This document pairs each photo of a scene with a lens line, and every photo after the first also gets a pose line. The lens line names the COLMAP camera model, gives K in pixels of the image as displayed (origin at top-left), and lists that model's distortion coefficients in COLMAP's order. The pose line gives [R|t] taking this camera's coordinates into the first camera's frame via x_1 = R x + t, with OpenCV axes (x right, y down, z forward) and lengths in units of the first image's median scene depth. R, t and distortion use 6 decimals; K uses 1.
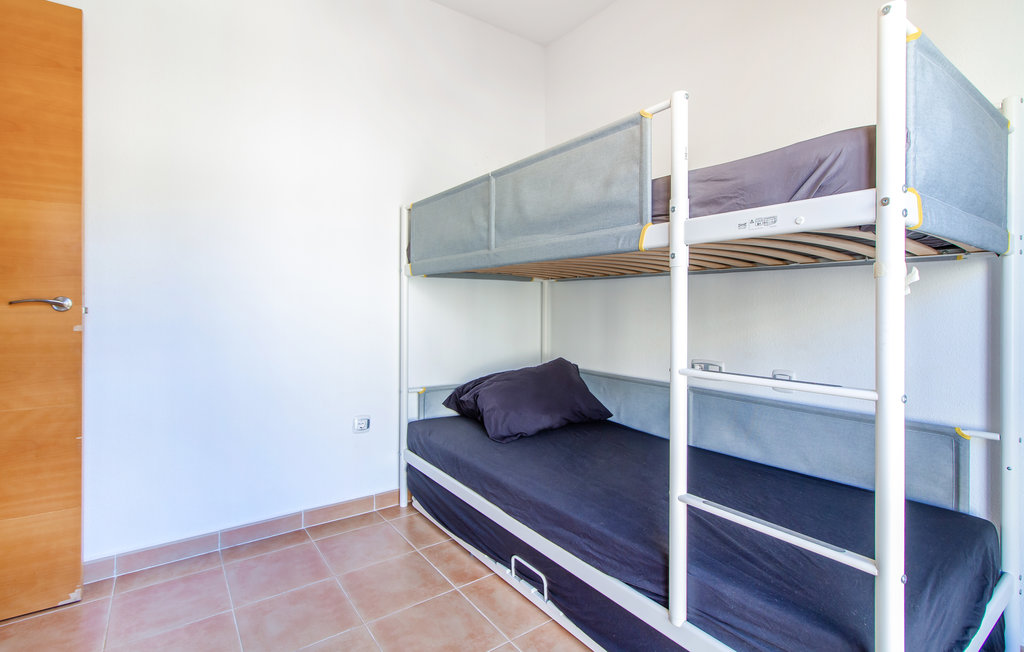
lens RADIAL K [[486.0, 0, 508.0], [0, 486.0, 307.4], [0, 0, 1]] dist [0.002119, 0.000251]
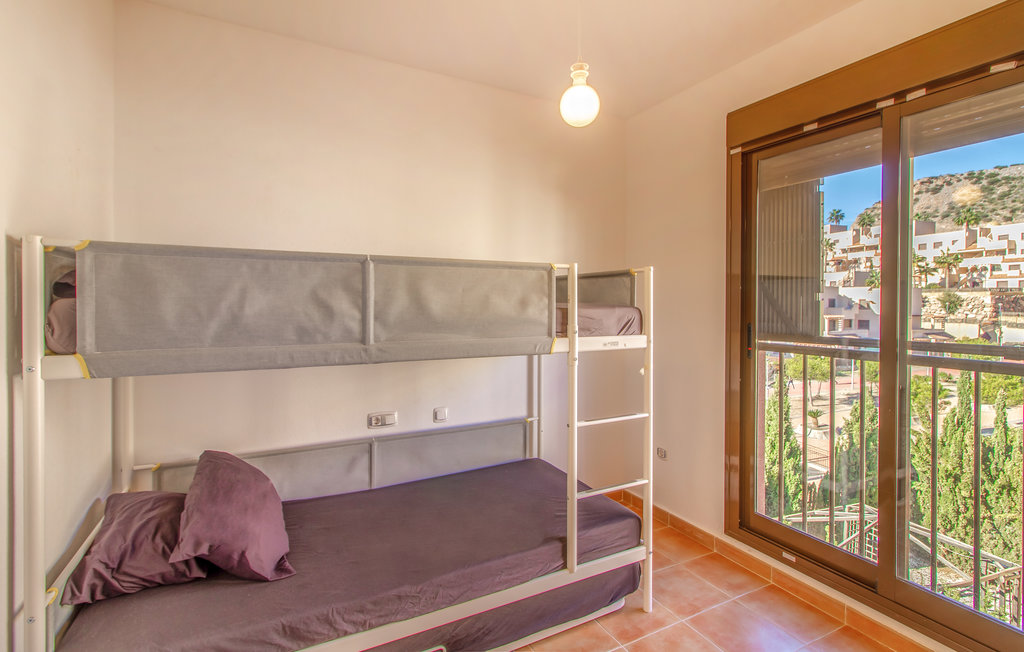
lens RADIAL K [[484.4, 0, 513.9], [0, 484.4, 321.2], [0, 0, 1]] dist [0.002213, 0.000341]
pose [[0.138041, -0.039711, 0.989630, -1.200584], [0.003502, 0.999209, 0.039607, -0.269828], [-0.990420, -0.002002, 0.138071, 0.861437]]
